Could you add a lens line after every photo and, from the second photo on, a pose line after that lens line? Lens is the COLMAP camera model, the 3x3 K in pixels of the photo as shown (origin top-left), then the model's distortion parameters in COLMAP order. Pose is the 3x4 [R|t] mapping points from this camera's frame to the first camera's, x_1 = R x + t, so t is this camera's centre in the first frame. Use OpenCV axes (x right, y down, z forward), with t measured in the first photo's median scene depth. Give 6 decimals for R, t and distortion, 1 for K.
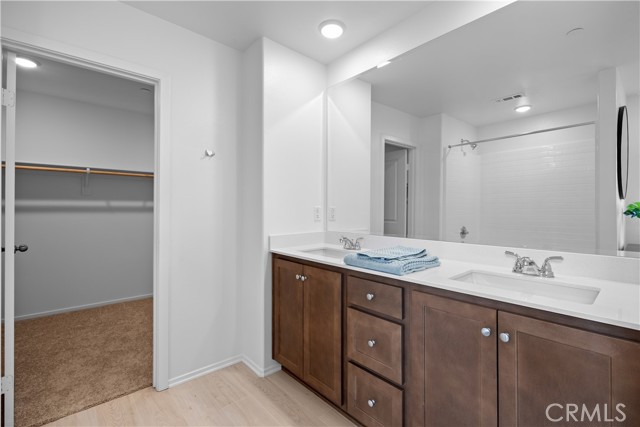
lens RADIAL K [[283.5, 0, 316.8], [0, 283.5, 207.4], [0, 0, 1]] dist [-0.010390, 0.000208]
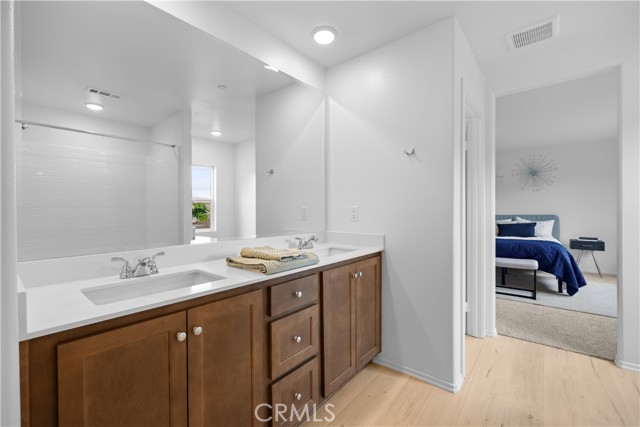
lens RADIAL K [[283.5, 0, 319.8], [0, 283.5, 213.0], [0, 0, 1]] dist [-0.010390, 0.000208]
pose [[-0.167173, -0.007385, 0.985900, -0.212185], [0.006192, 0.999944, 0.008541, 0.002193], [-0.985908, 0.007532, -0.167118, 0.274991]]
